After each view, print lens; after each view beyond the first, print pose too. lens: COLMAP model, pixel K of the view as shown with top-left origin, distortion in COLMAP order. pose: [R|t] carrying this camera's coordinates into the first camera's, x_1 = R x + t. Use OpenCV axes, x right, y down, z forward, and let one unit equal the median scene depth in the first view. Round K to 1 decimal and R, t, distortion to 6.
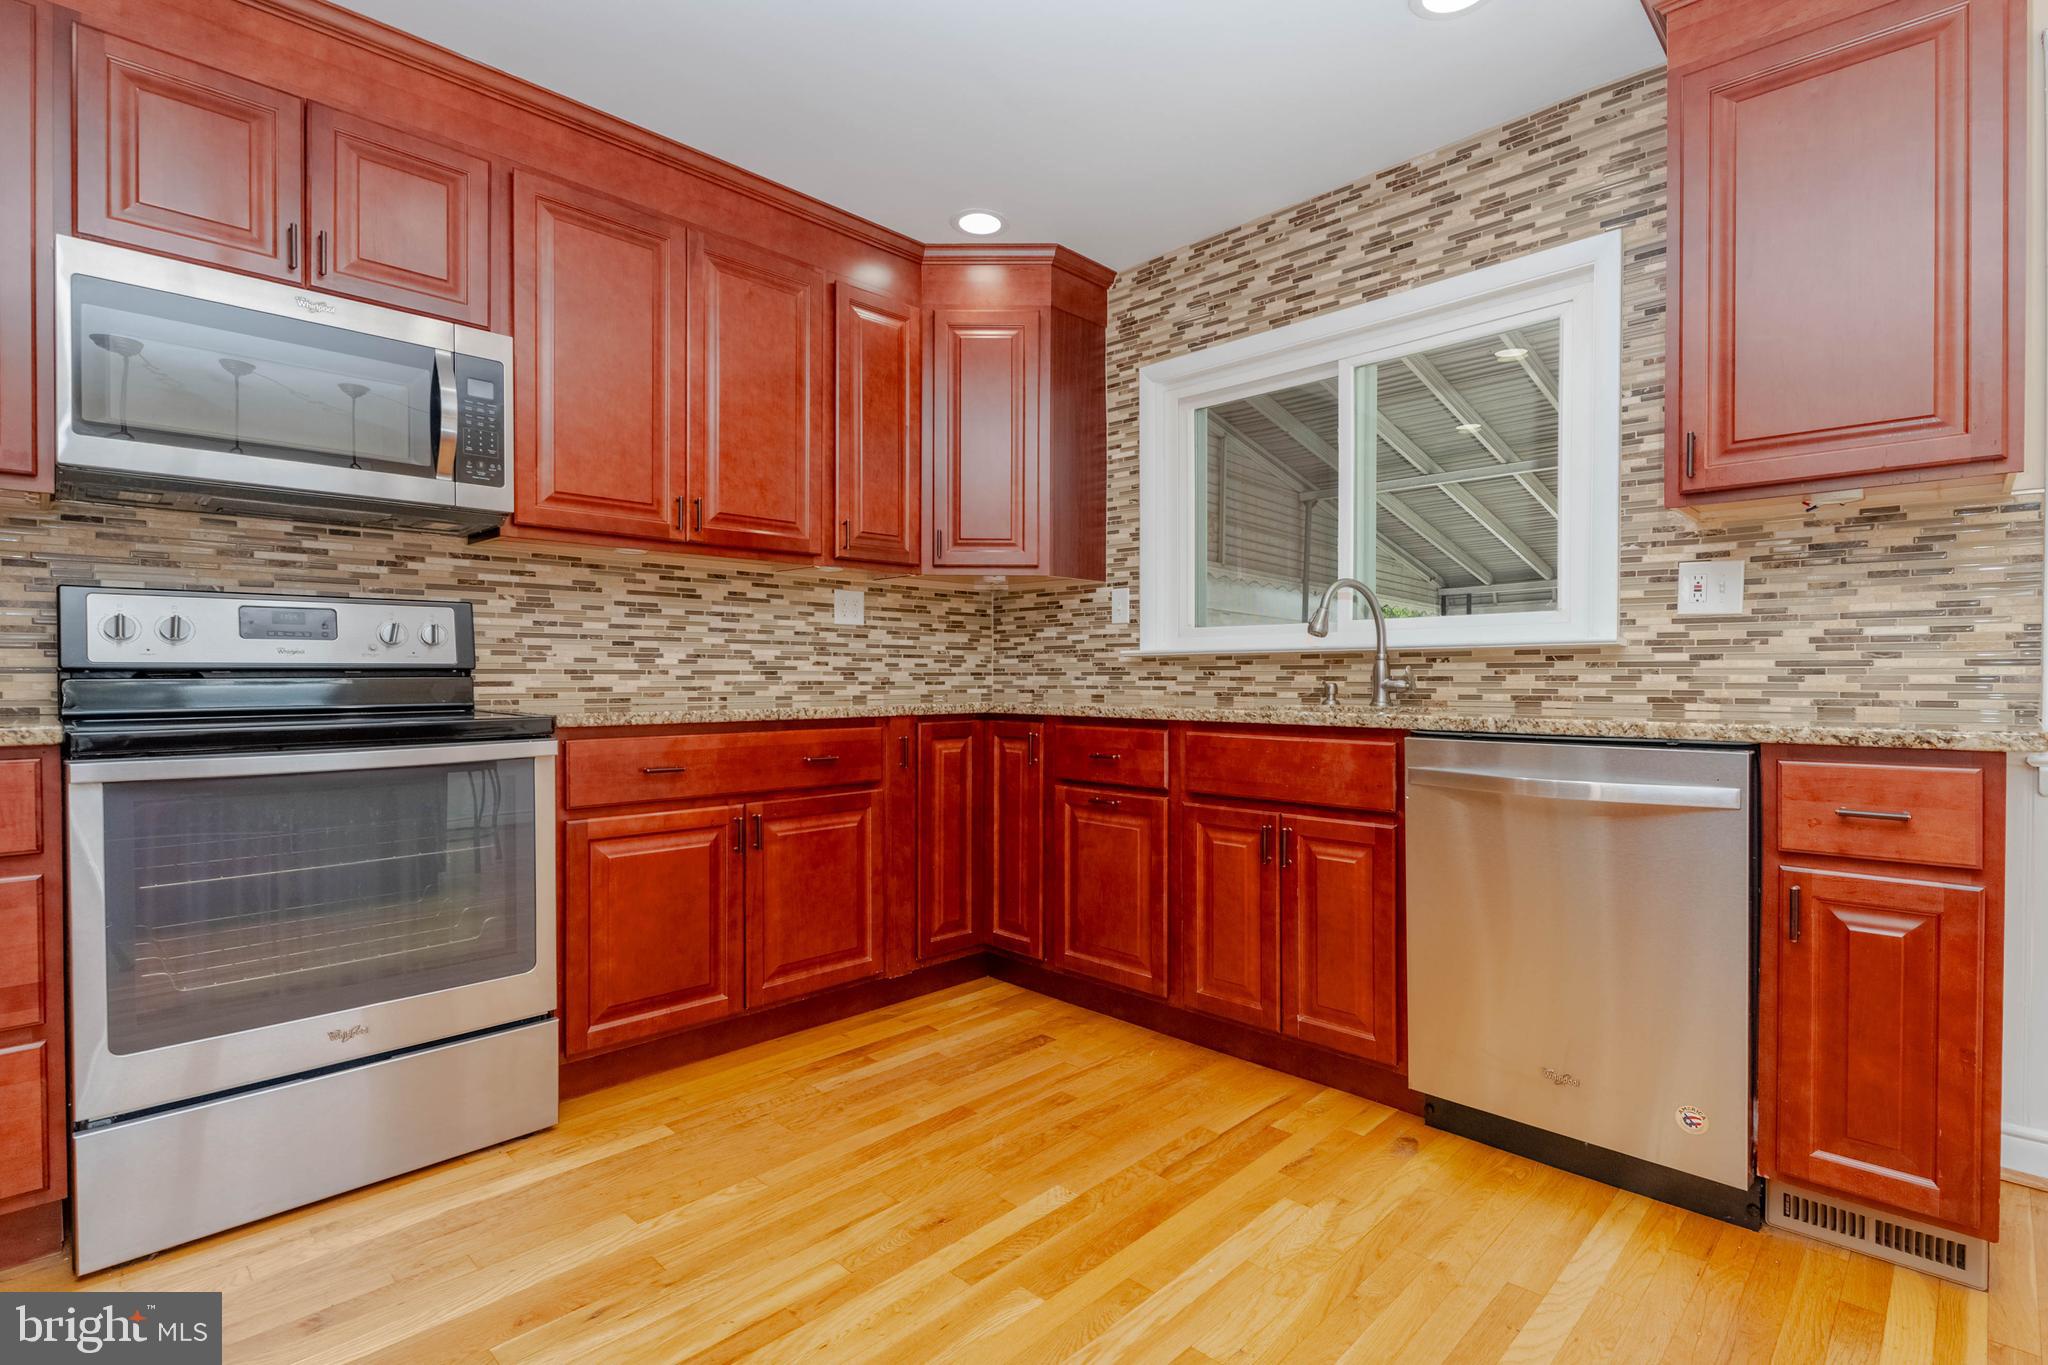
lens RADIAL K [[962.4, 0, 1029.5], [0, 962.4, 692.7], [0, 0, 1]] dist [-0.000448, -0.001105]
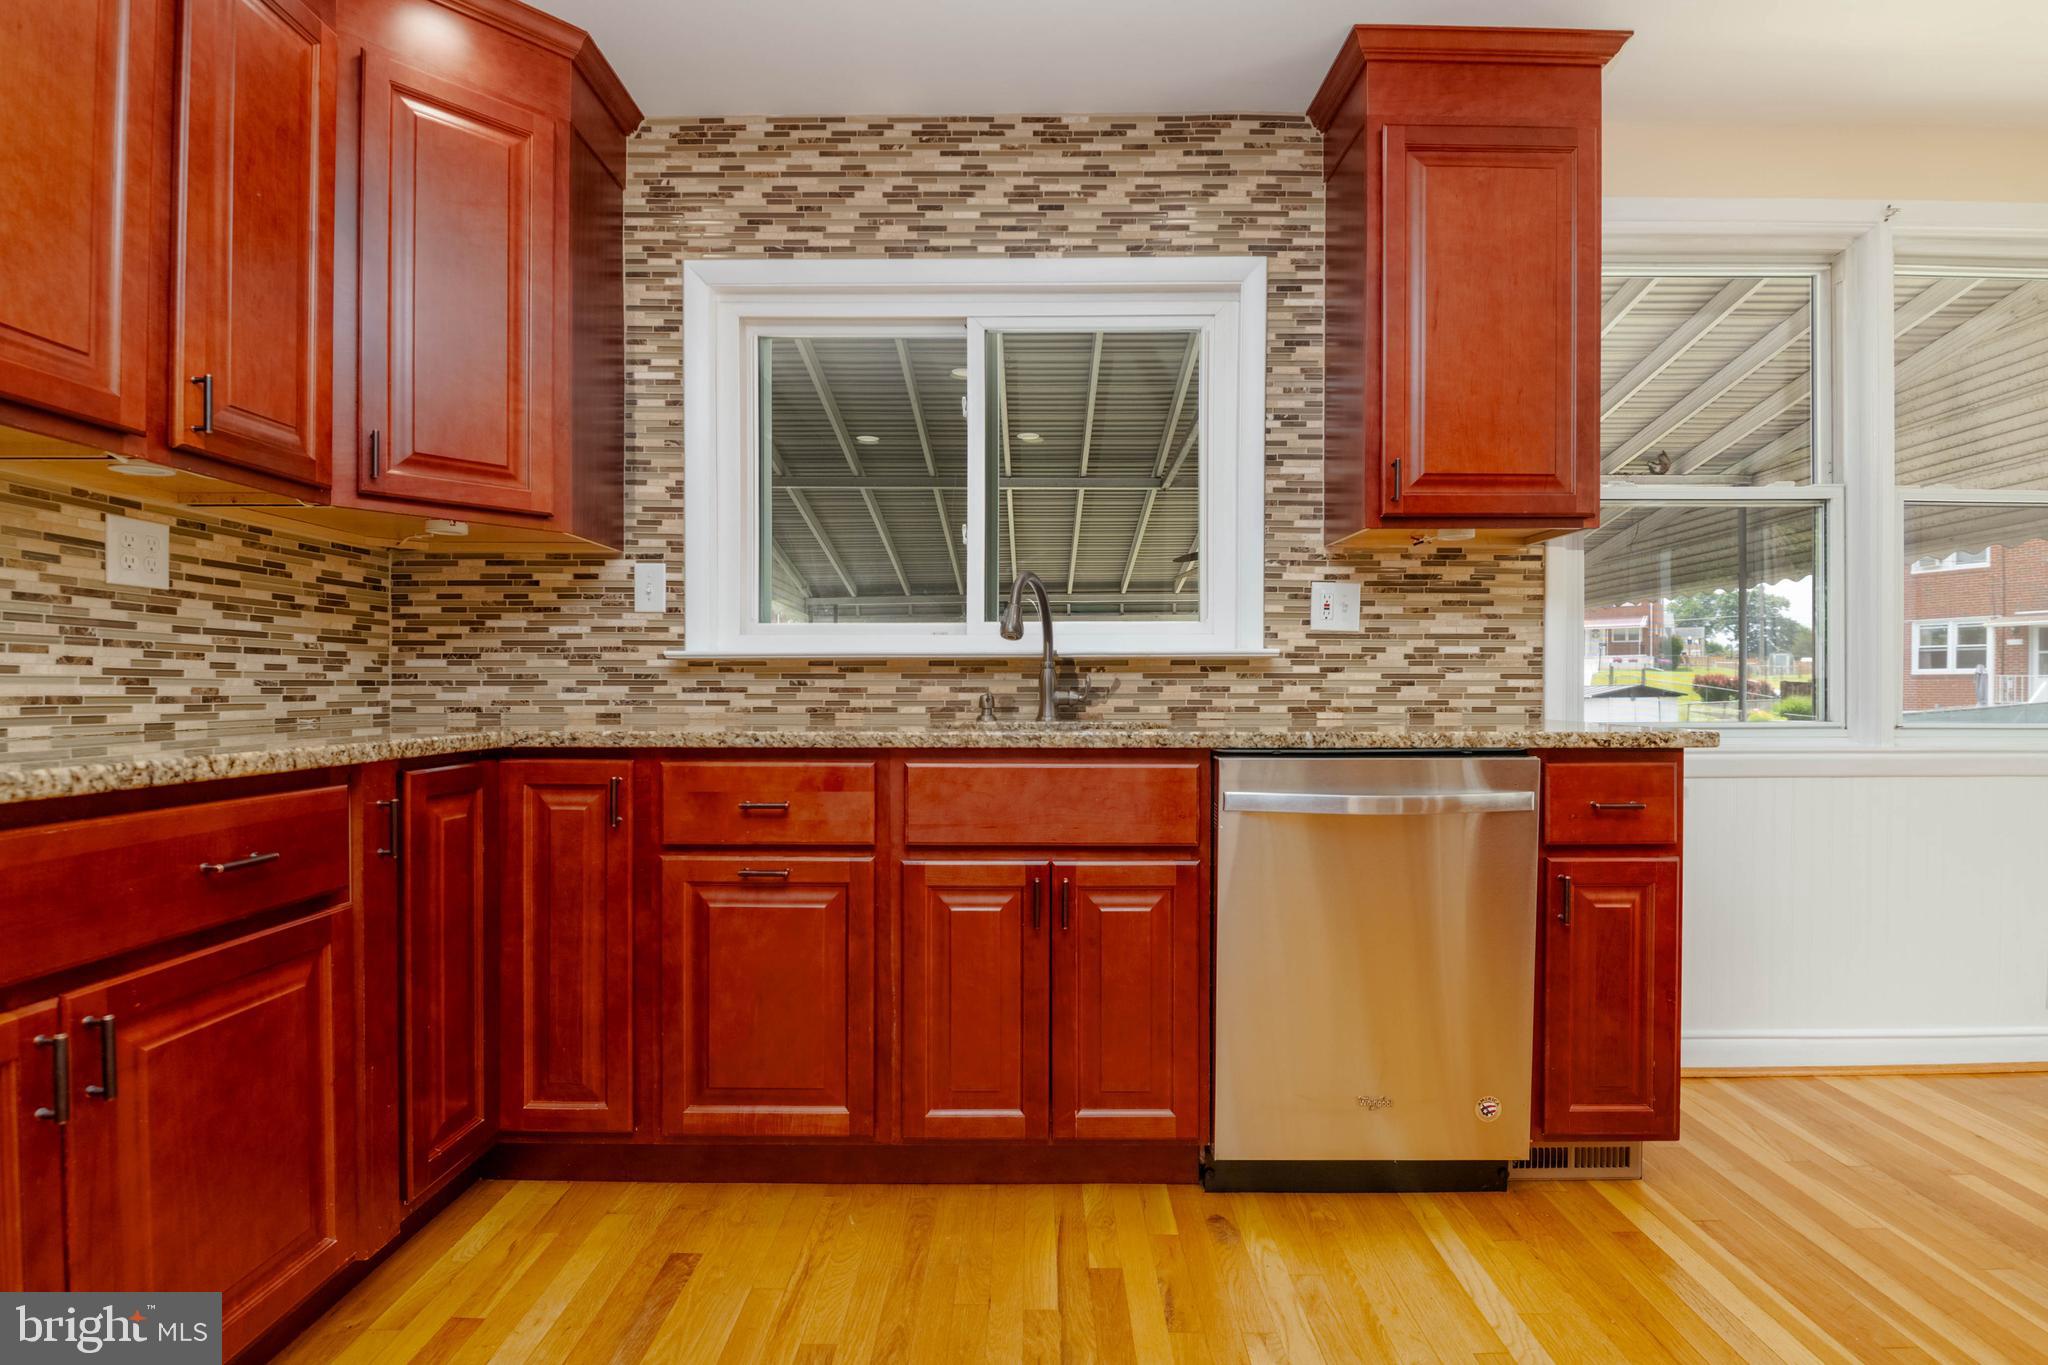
lens RADIAL K [[958.0, 0, 1019.5], [0, 958.0, 696.6], [0, 0, 1]] dist [-0.001034, -0.009831]
pose [[0.714510, -0.006451, 0.699595, -0.240527], [0.011065, 0.999937, -0.002080, -0.006192], [-0.699538, 0.009227, 0.714536, 0.358896]]
